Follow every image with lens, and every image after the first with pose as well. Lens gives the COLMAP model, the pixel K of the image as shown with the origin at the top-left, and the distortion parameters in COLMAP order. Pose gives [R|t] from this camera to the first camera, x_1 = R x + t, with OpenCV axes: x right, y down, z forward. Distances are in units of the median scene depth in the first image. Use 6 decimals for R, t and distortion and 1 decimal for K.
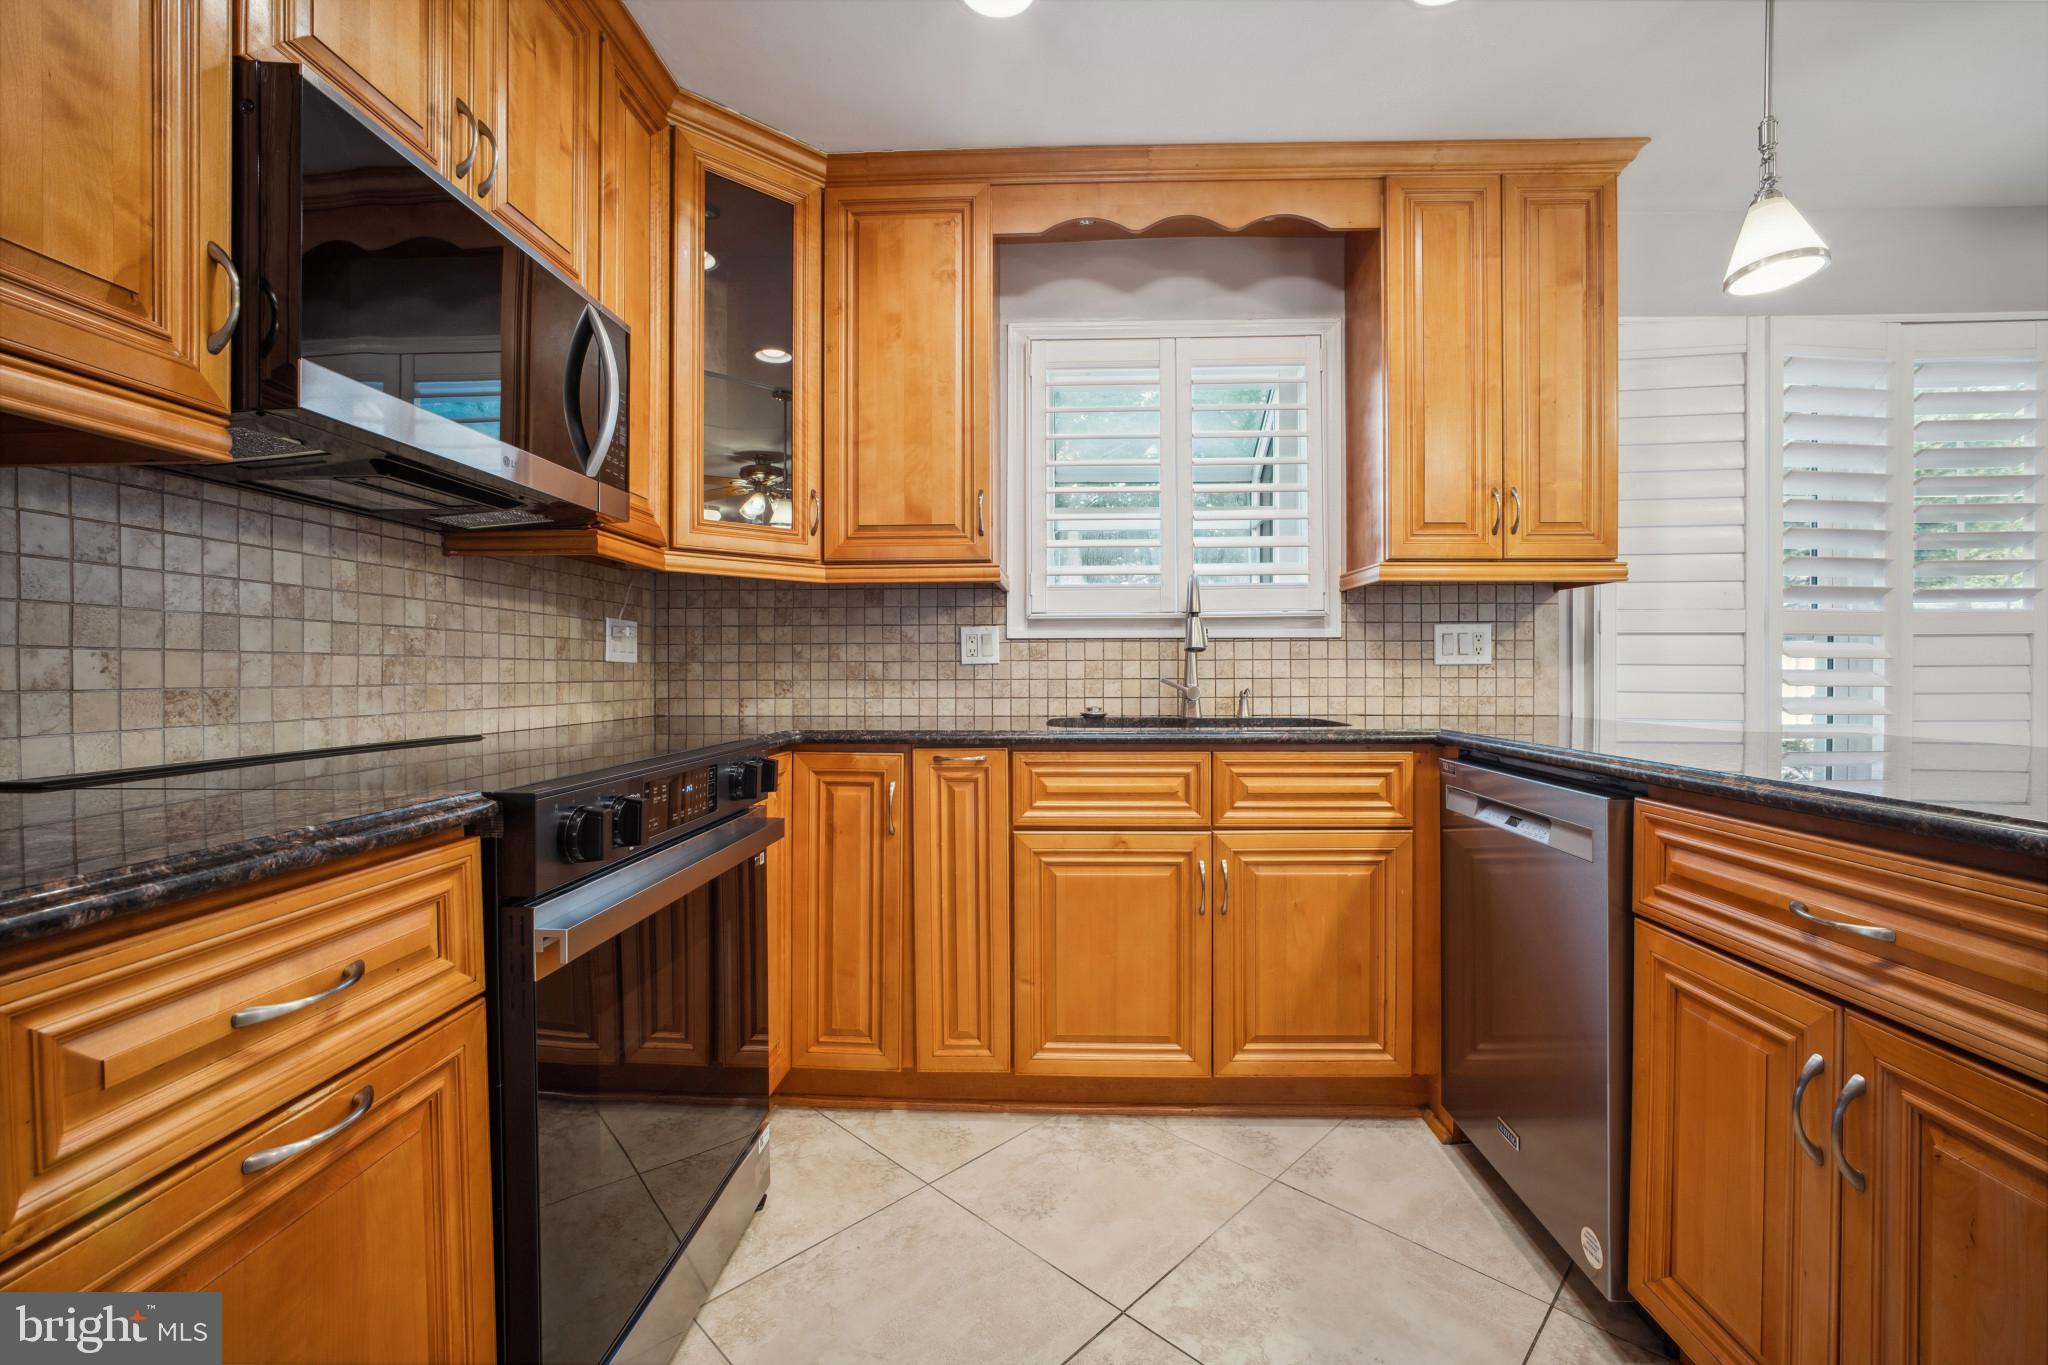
lens RADIAL K [[863.1, 0, 1027.1], [0, 863.1, 679.0], [0, 0, 1]] dist [-0.035958, 0.010925]
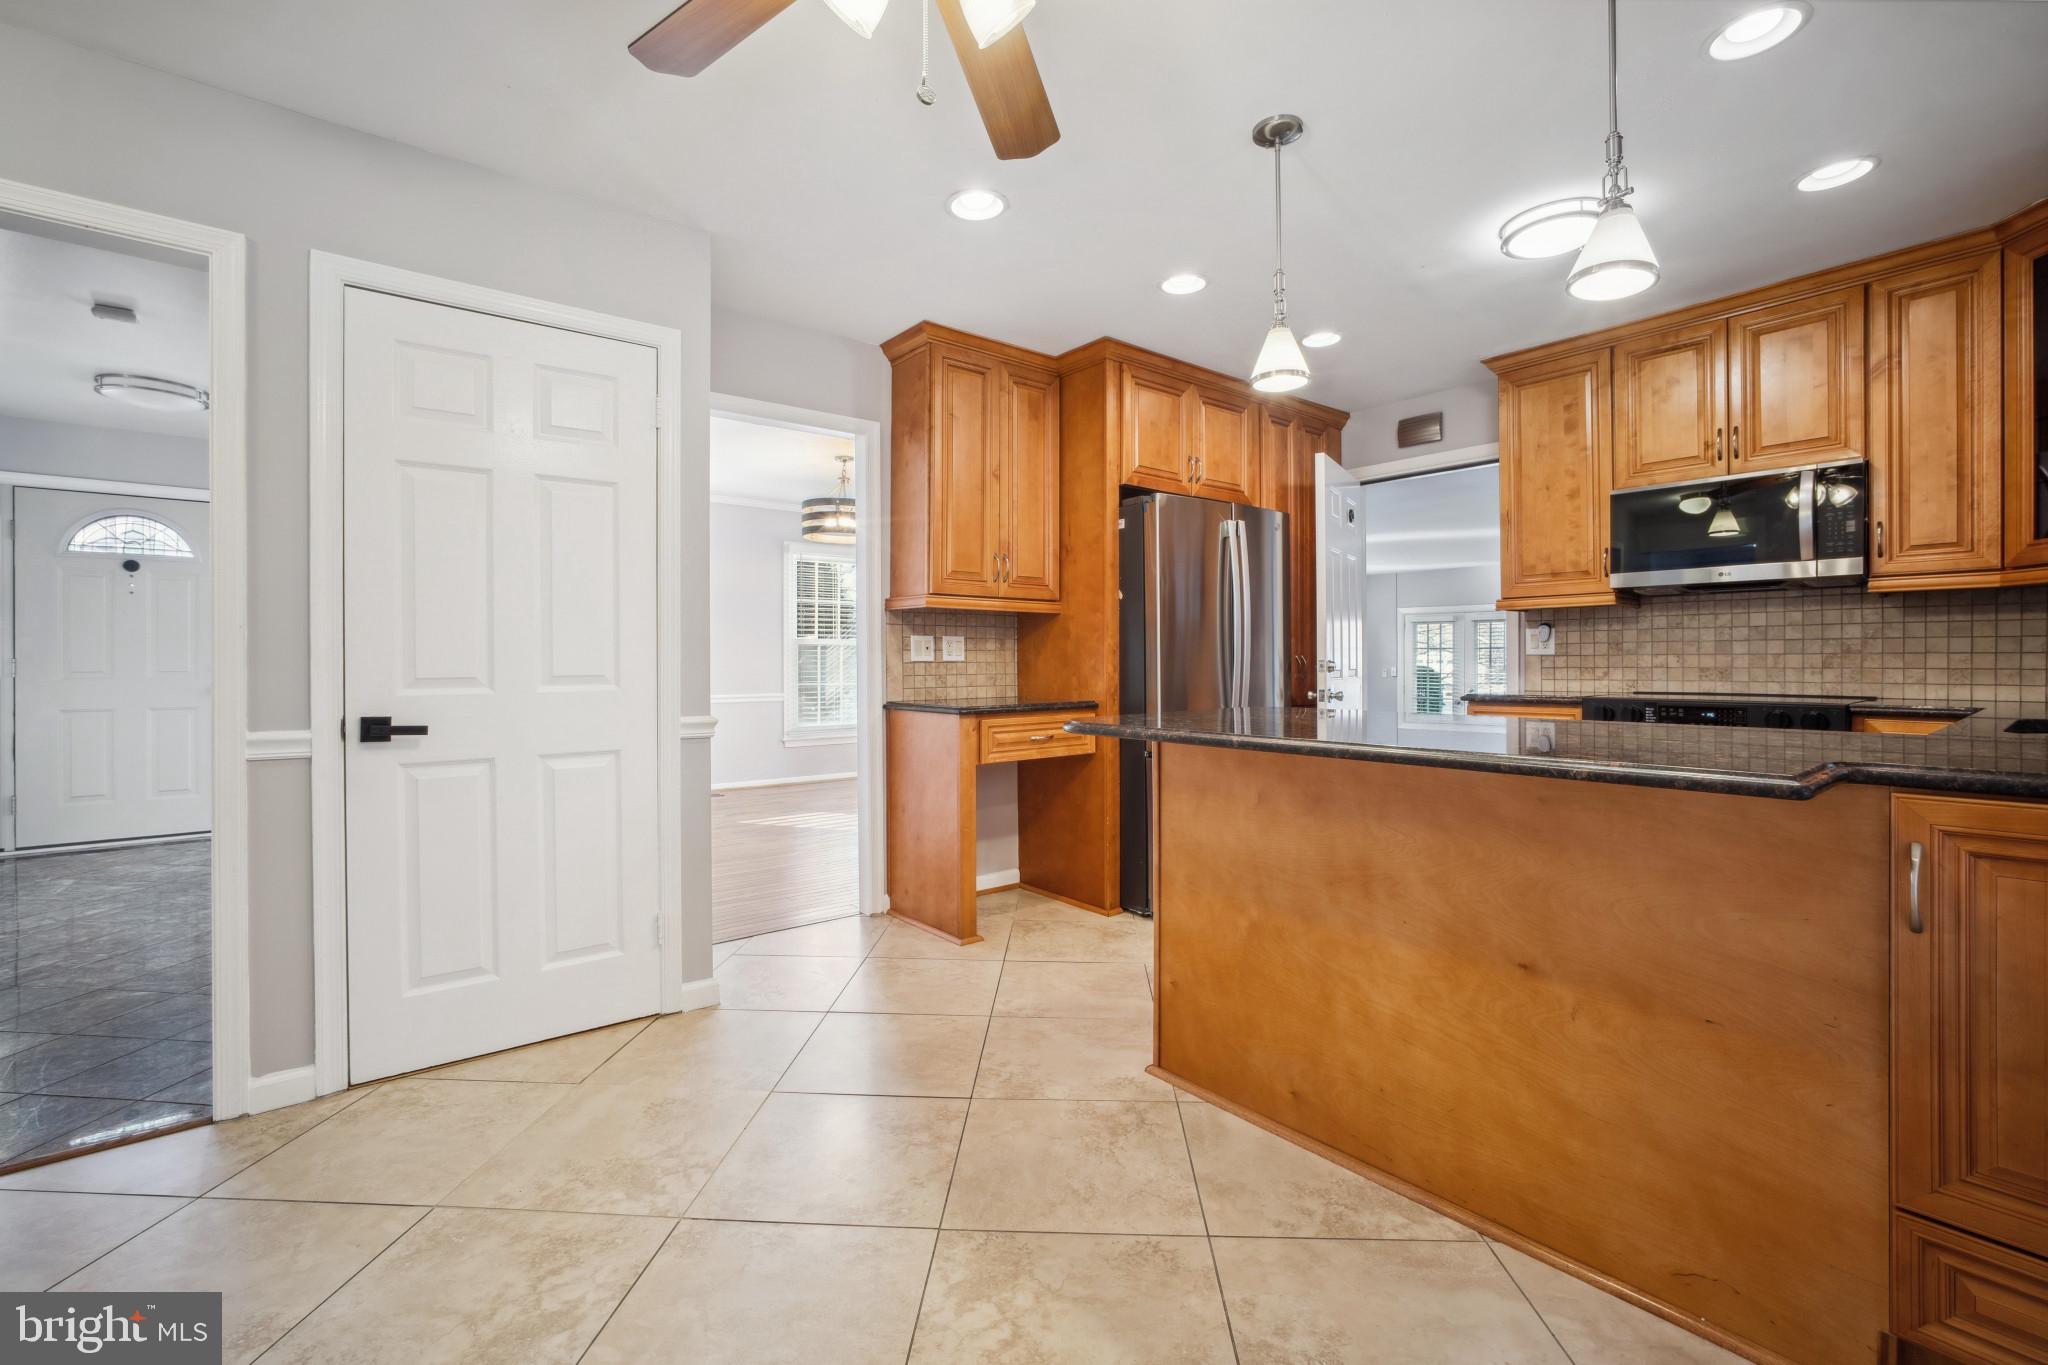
lens RADIAL K [[868.9, 0, 1026.9], [0, 868.9, 665.9], [0, 0, 1]] dist [-0.047108, 0.019417]
pose [[-0.753787, 0.007688, -0.657074, 1.272988], [-0.000535, 0.999924, 0.012314, -0.013814], [0.657119, 0.009634, -0.753725, 0.790649]]
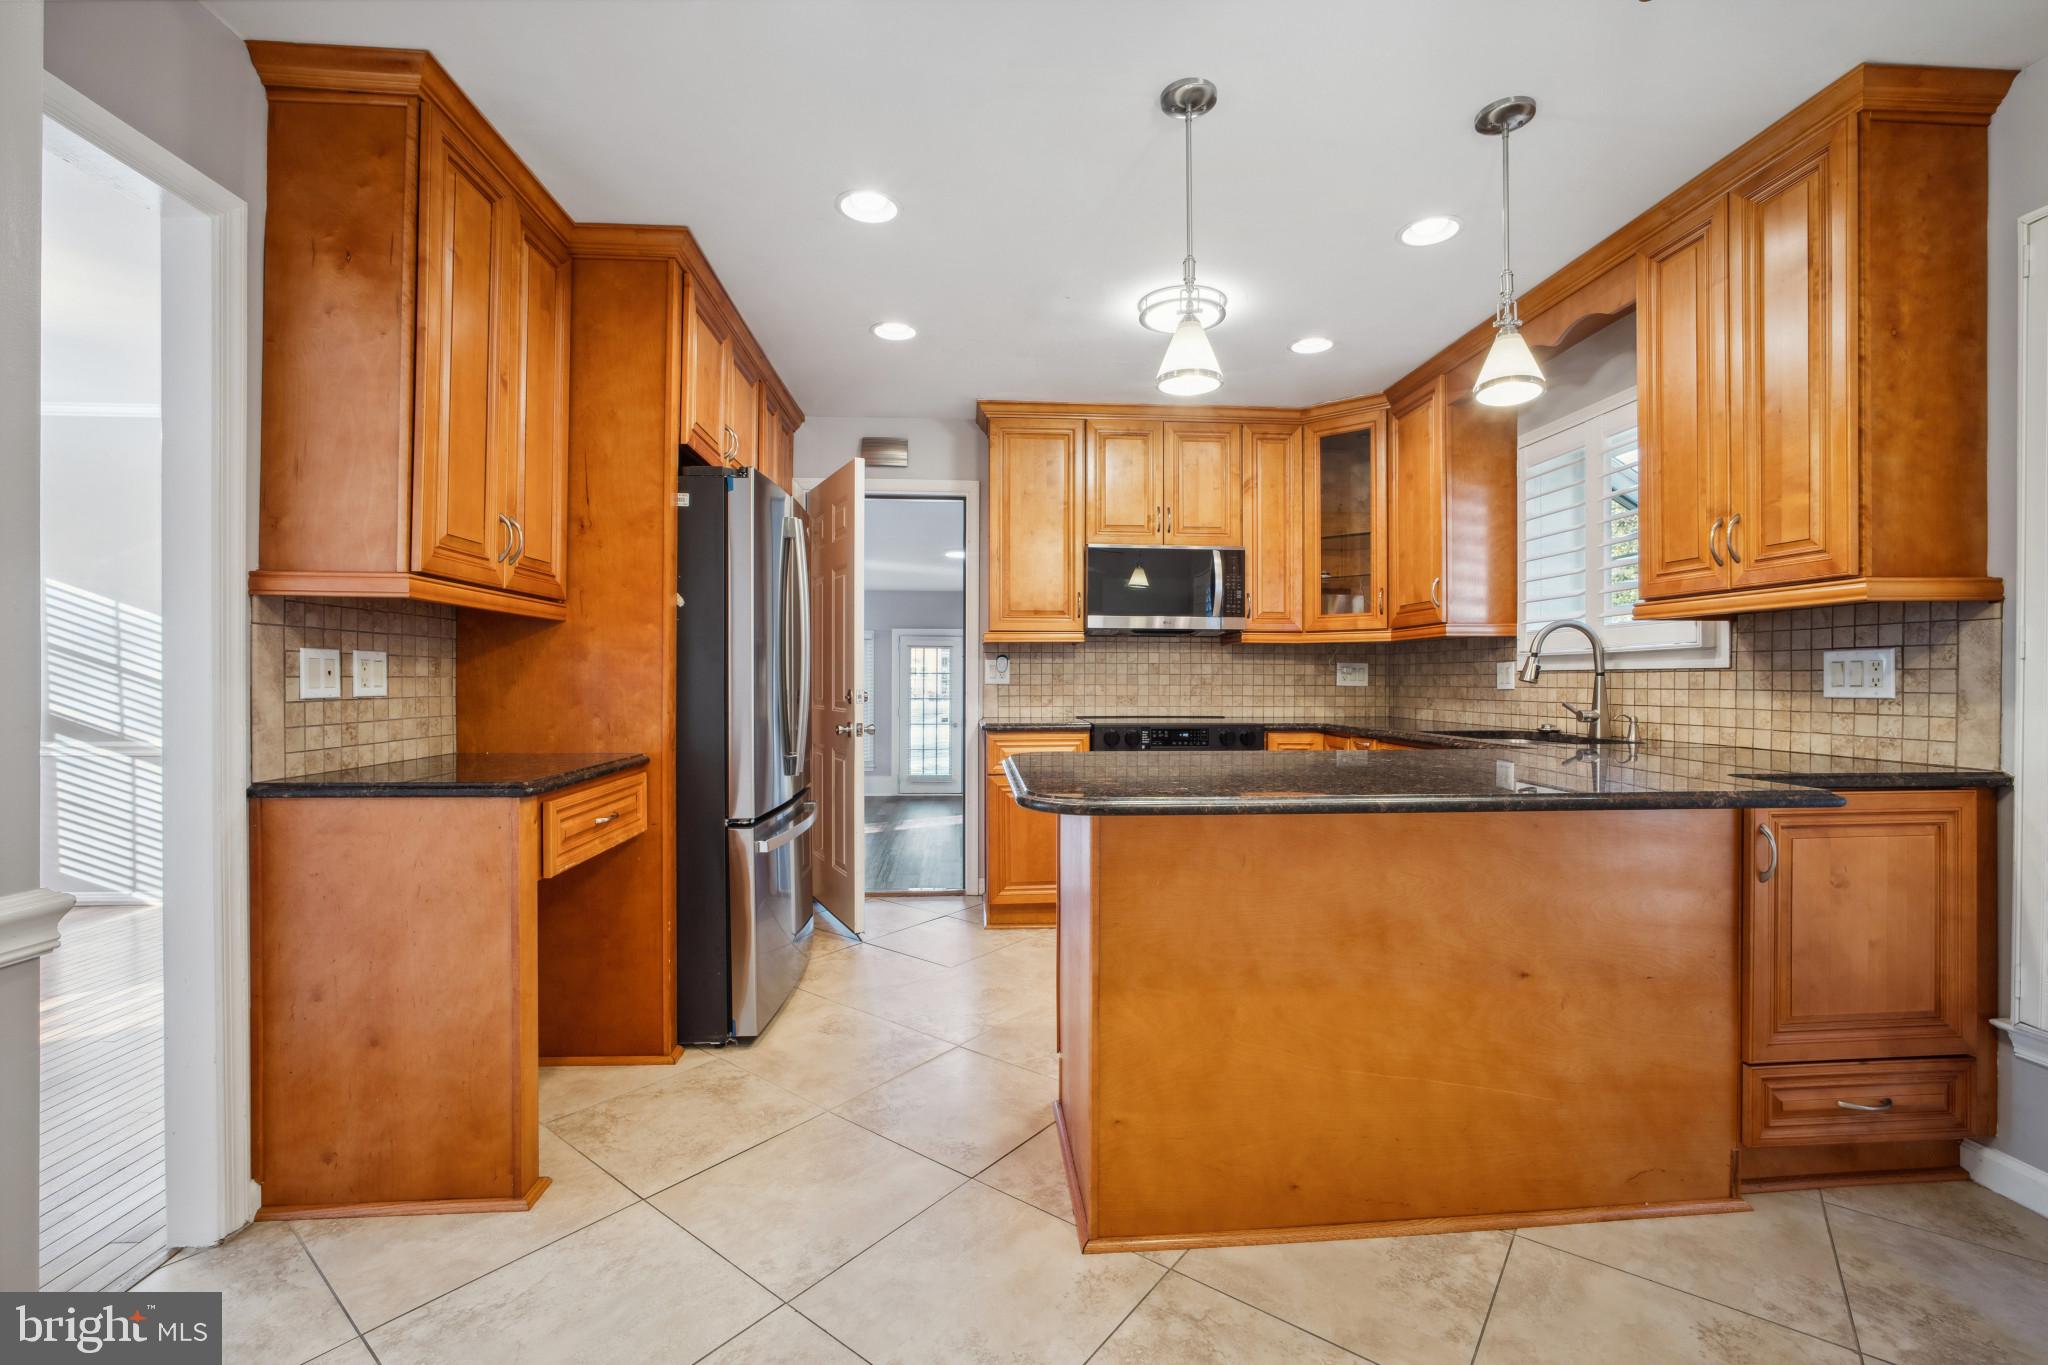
lens RADIAL K [[863.1, 0, 1027.1], [0, 863.1, 679.0], [0, 0, 1]] dist [-0.035958, 0.010925]
pose [[0.109472, 0.002253, -0.993987, 1.247086], [-0.010580, 0.999943, 0.001101, -0.028031], [0.993934, 0.010396, 0.109489, 0.091028]]
